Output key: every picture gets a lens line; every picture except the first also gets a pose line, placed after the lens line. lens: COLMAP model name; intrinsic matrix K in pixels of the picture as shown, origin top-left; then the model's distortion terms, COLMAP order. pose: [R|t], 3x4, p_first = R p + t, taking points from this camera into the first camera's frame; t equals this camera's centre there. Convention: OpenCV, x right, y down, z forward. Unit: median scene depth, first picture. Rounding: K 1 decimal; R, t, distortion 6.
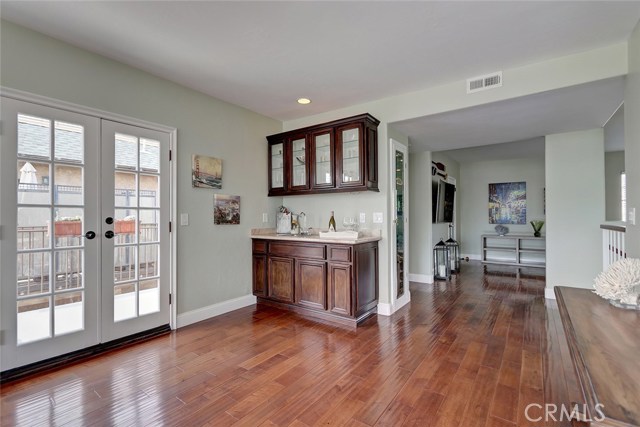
lens RADIAL K [[296.5, 0, 310.0], [0, 296.5, 214.9], [0, 0, 1]] dist [0.004629, -0.001316]
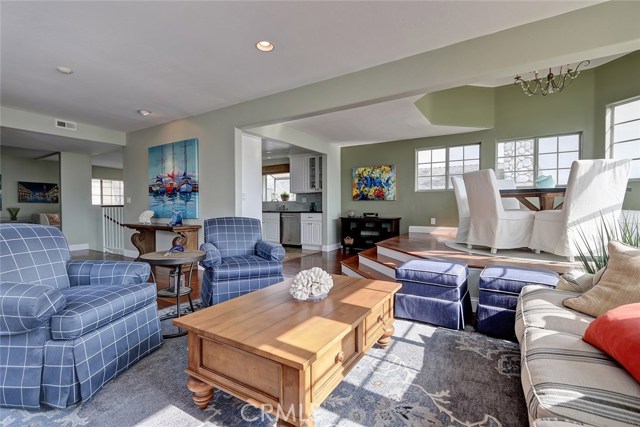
lens RADIAL K [[296.5, 0, 318.9], [0, 296.5, 213.3], [0, 0, 1]] dist [0.004629, -0.001316]
pose [[-0.081507, -0.005226, 0.996659, -0.974307], [0.000581, 0.999986, 0.005291, 0.064857], [-0.996673, 0.001010, -0.081503, -0.286512]]
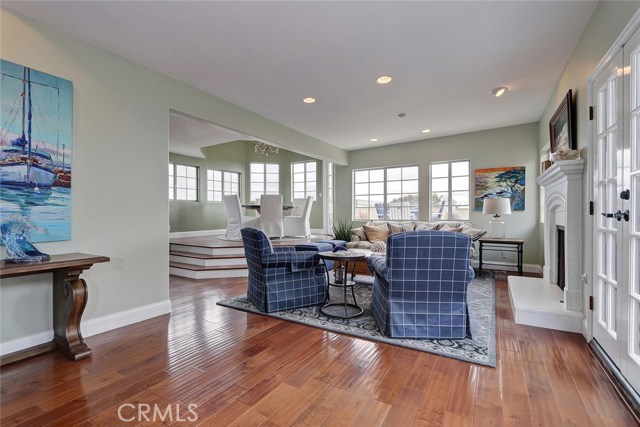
lens RADIAL K [[296.5, 0, 313.2], [0, 296.5, 214.2], [0, 0, 1]] dist [0.004629, -0.001316]
pose [[-0.995508, 0.010660, -0.094080, 0.007731], [0.010651, 0.999943, 0.000598, 0.038615], [0.094081, -0.000407, -0.995564, 0.984528]]
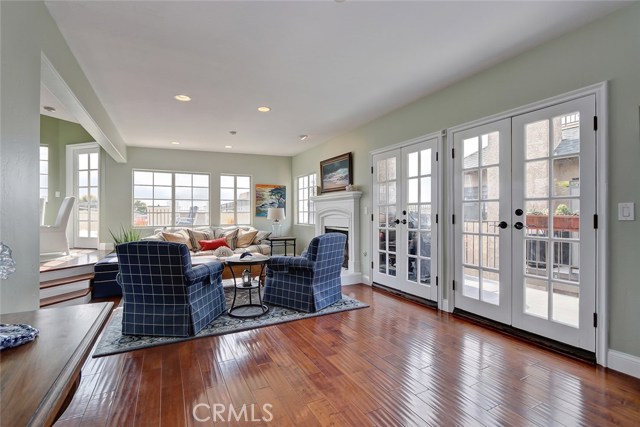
lens RADIAL K [[296.5, 0, 317.9], [0, 296.5, 211.8], [0, 0, 1]] dist [0.004629, -0.001316]
pose [[-0.427942, -0.001050, -0.903805, 0.530612], [0.009190, 0.999943, -0.005512, 0.016147], [0.903759, -0.010665, -0.427908, 0.769015]]
